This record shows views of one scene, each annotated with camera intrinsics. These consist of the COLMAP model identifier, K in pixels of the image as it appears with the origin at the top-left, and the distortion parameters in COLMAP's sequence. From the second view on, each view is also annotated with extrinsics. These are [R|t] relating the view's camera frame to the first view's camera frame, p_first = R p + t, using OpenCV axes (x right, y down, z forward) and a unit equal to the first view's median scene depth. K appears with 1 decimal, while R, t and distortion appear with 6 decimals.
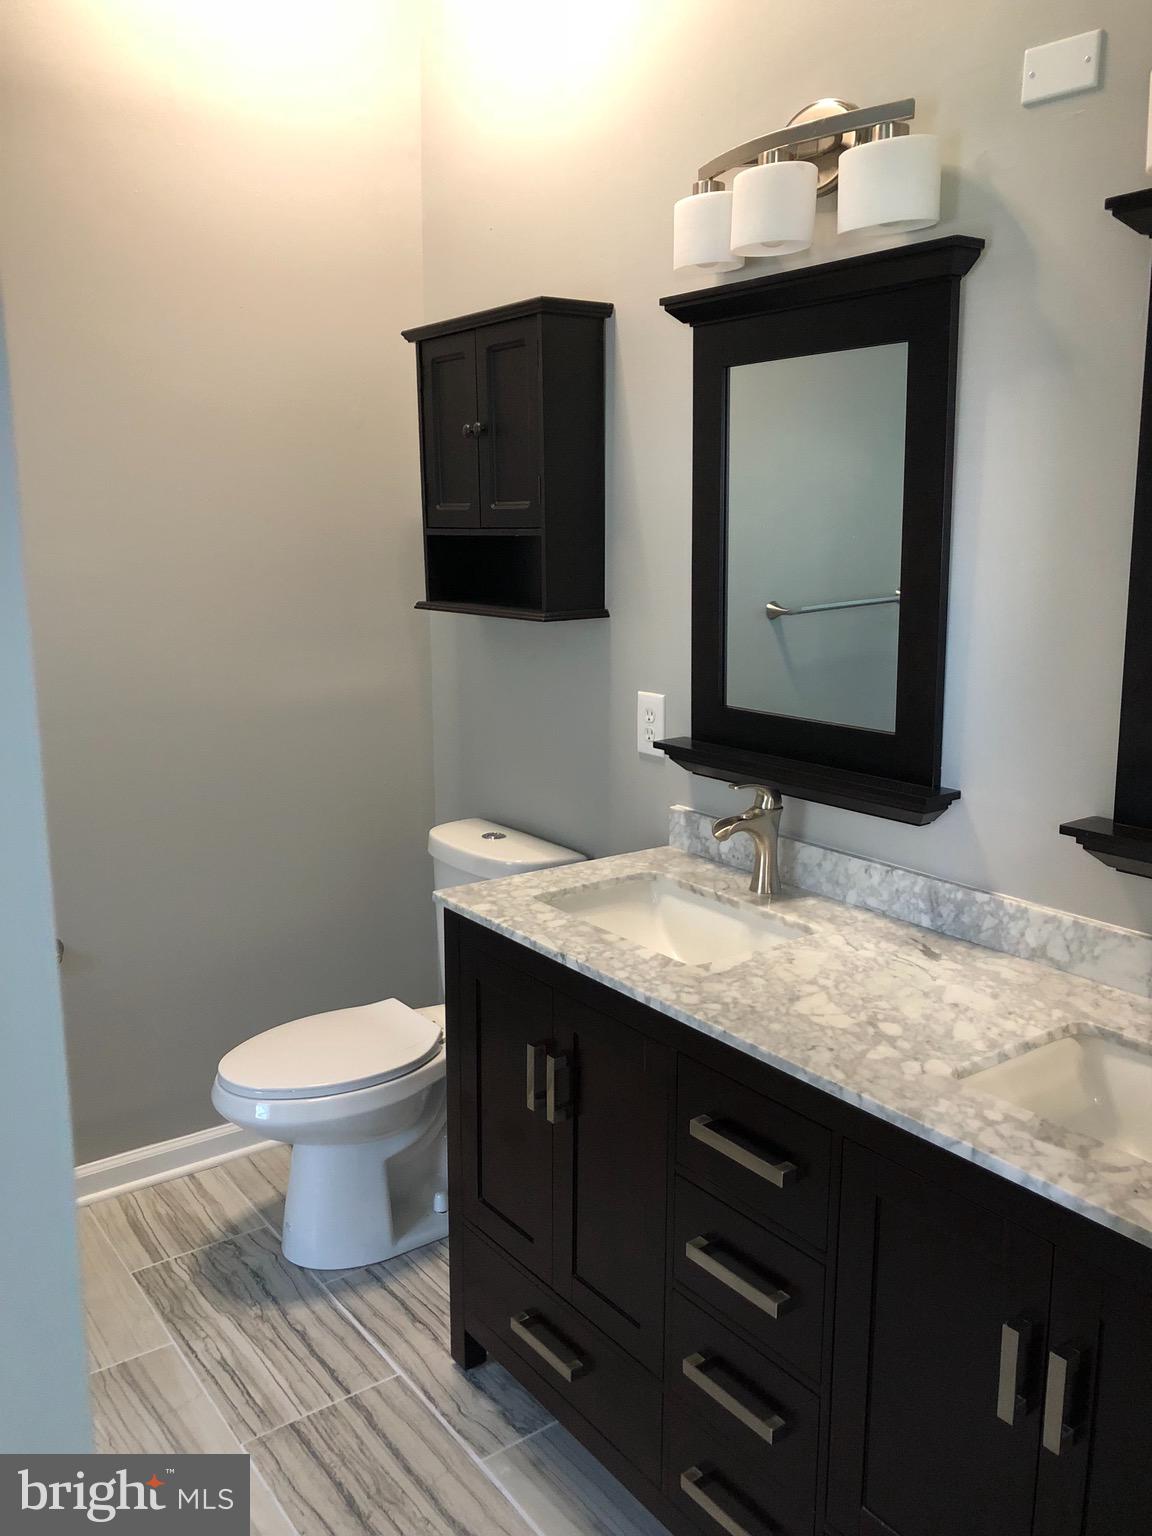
lens RADIAL K [[1250.1, 0, 546.4], [0, 1250.1, 744.5], [0, 0, 1]] dist [0.011459, 0.003762]
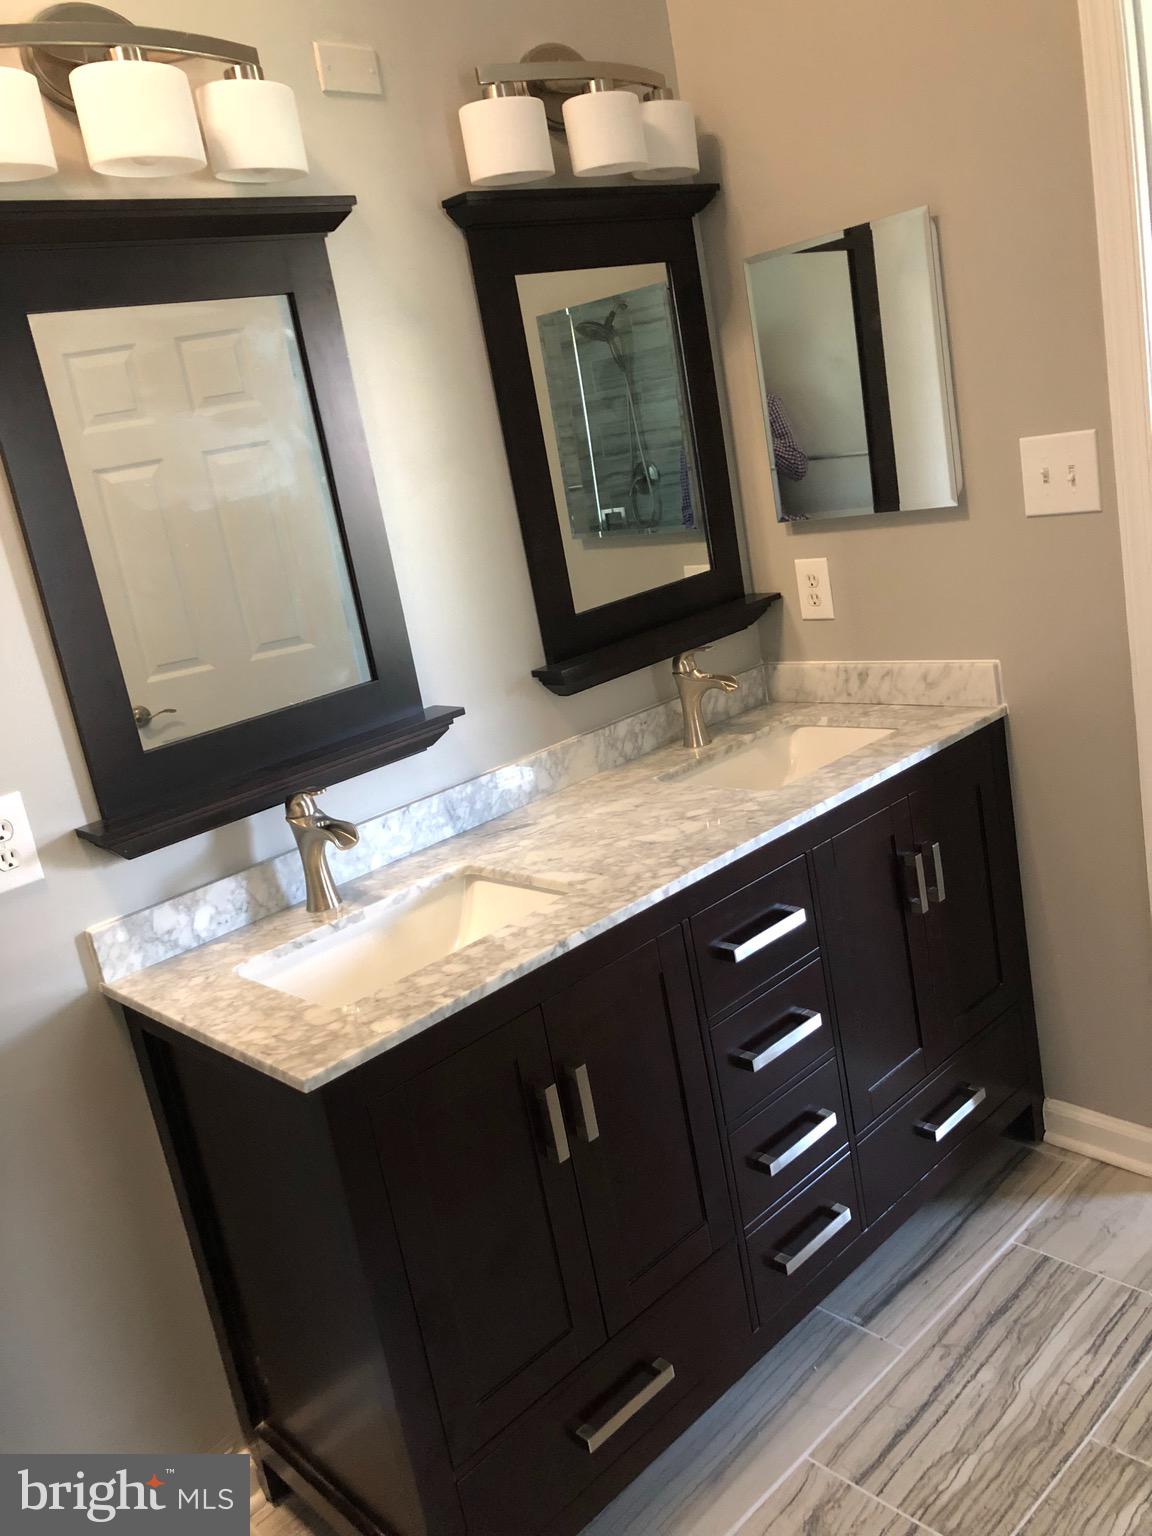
lens RADIAL K [[1247.2, 0, 533.2], [0, 1247.2, 764.8], [0, 0, 1]] dist [0.123241, -0.177089]
pose [[-0.109304, -0.221995, 0.968902, -0.843185], [0.355360, 0.901597, 0.246663, -0.174197], [-0.928317, 0.371270, -0.019660, 1.042950]]
